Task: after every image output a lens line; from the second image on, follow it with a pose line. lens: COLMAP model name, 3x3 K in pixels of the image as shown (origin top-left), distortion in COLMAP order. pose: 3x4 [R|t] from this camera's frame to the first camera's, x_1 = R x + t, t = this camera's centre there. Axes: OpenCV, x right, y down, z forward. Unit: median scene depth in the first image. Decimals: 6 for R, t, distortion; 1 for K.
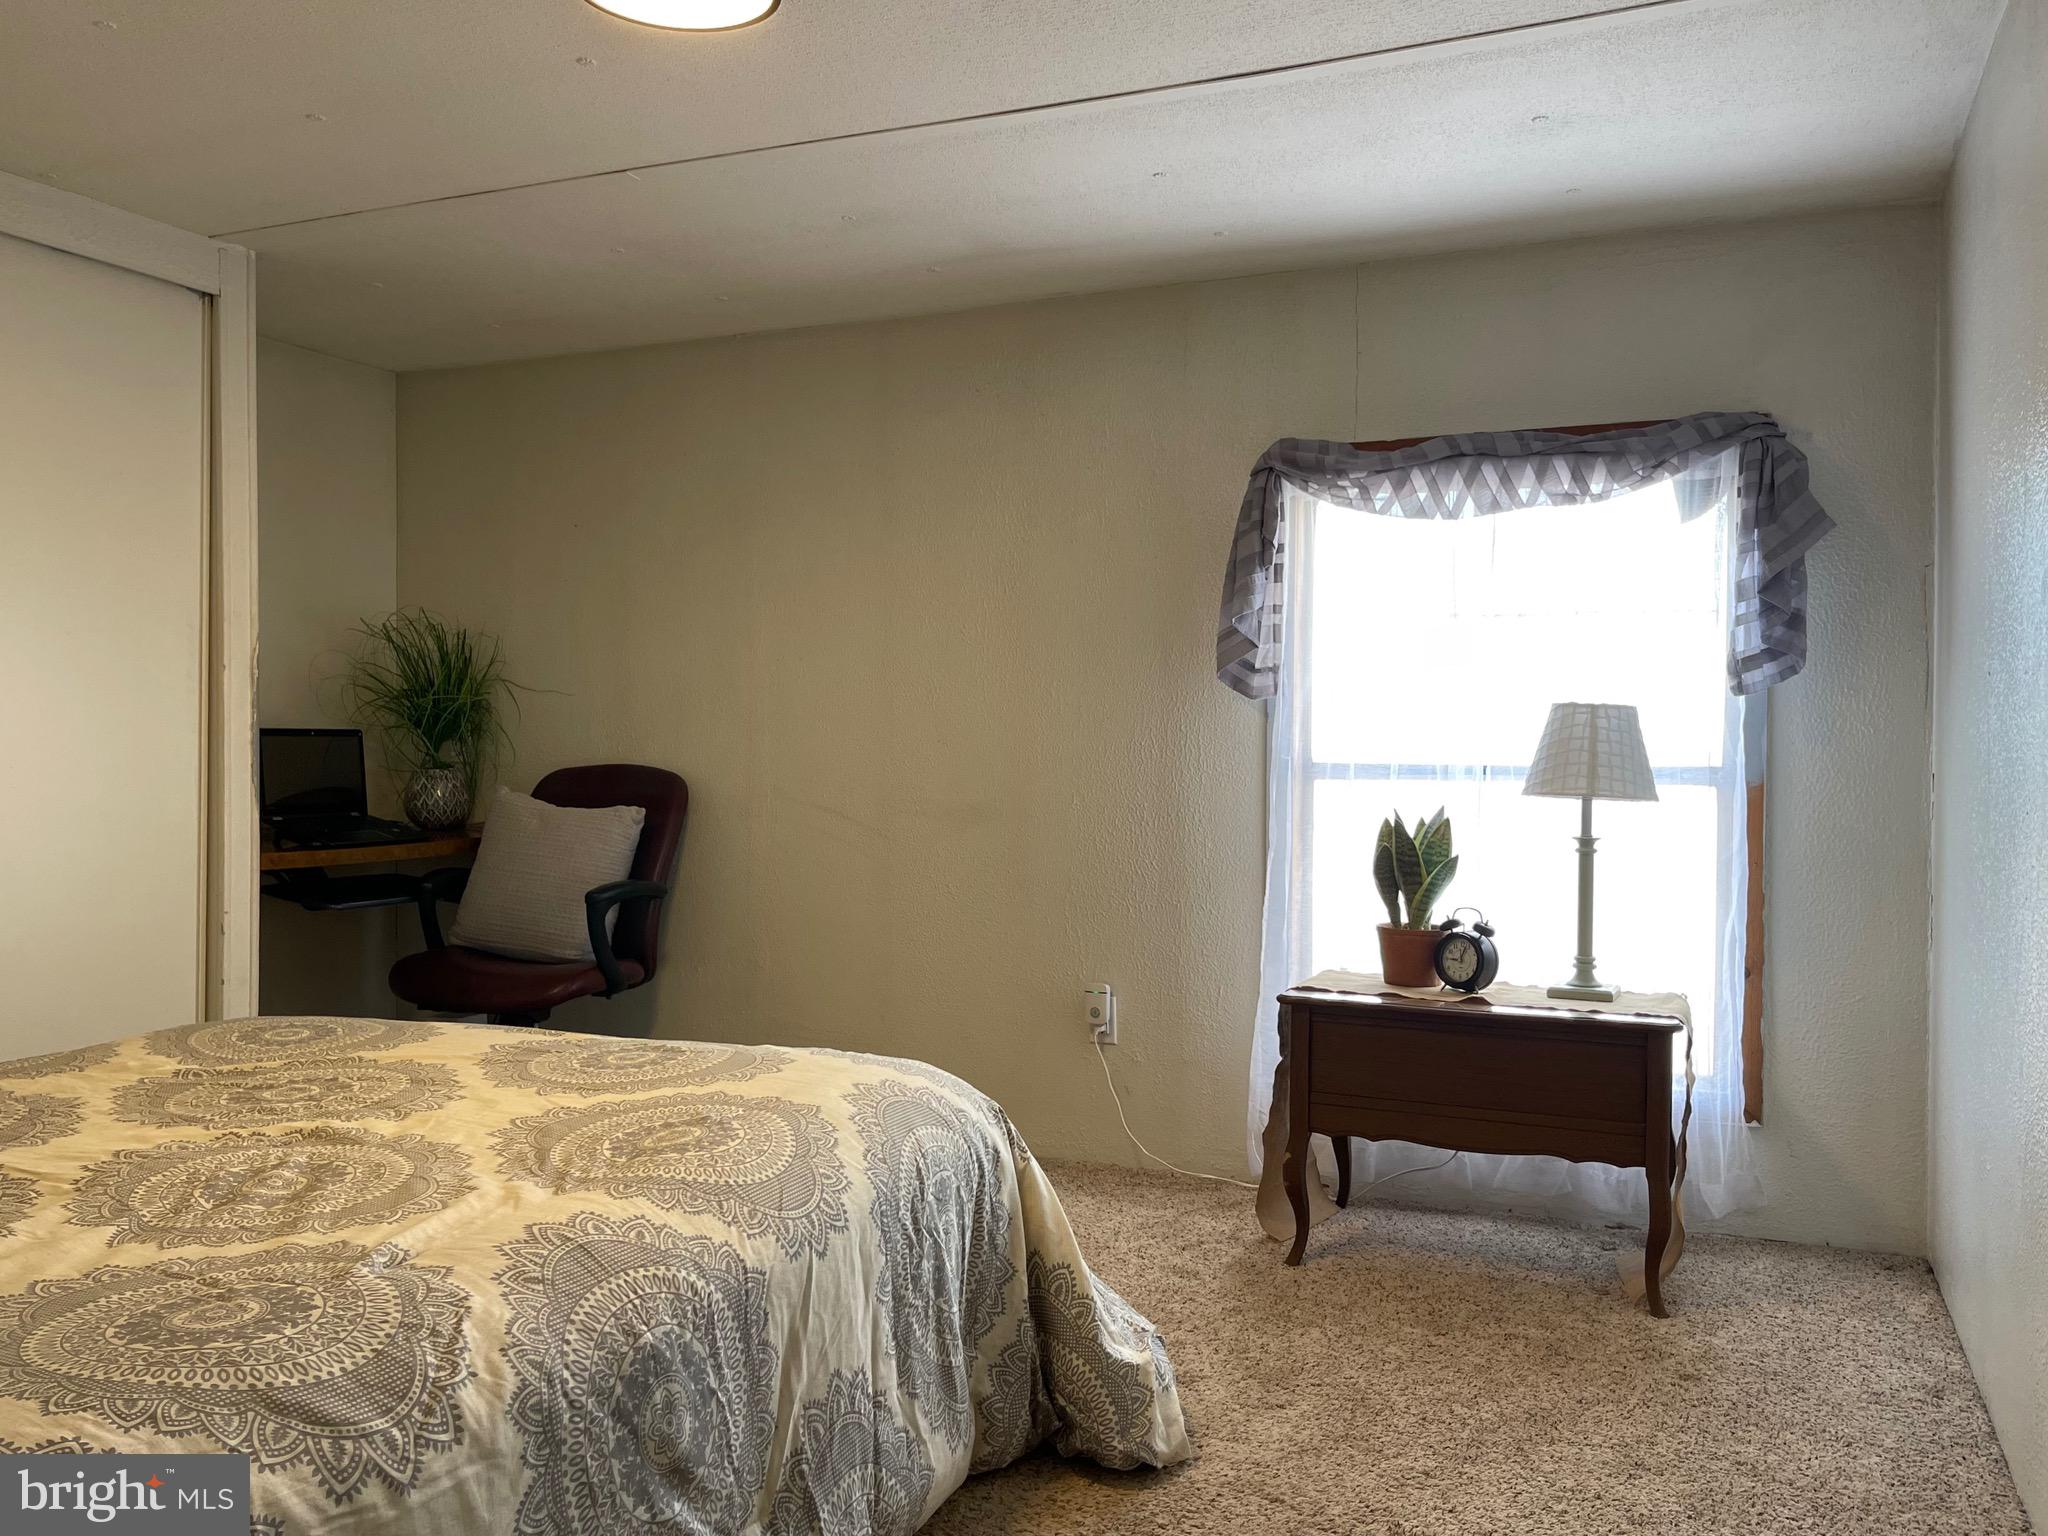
lens RADIAL K [[1555.8, 0, 1029.7], [0, 1555.8, 763.2], [0, 0, 1]] dist [0.049834, -0.065835]
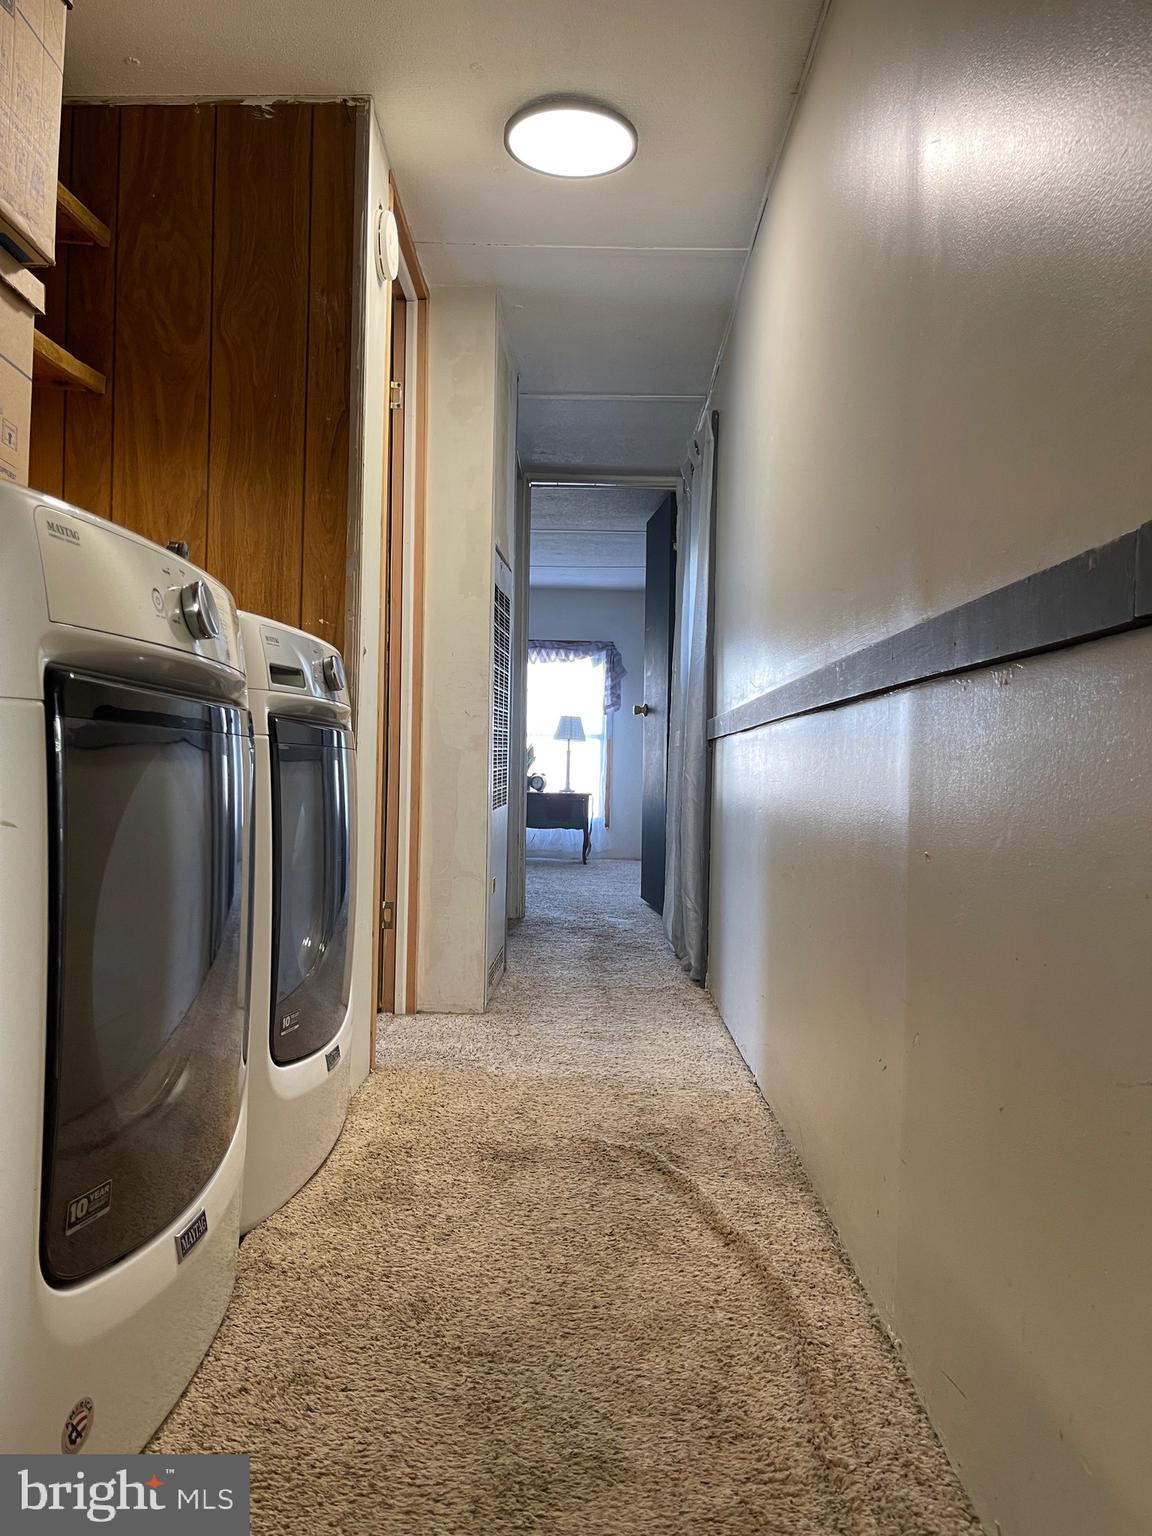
lens RADIAL K [[1166.8, 0, 577.5], [0, 1166.8, 769.0], [0, 0, 1]] dist [0.049834, -0.065835]
pose [[0.931910, 0.010029, 0.362551, -0.646732], [-0.012564, 0.999910, 0.004635, 0.075639], [-0.362472, -0.008875, 0.931953, -1.642503]]
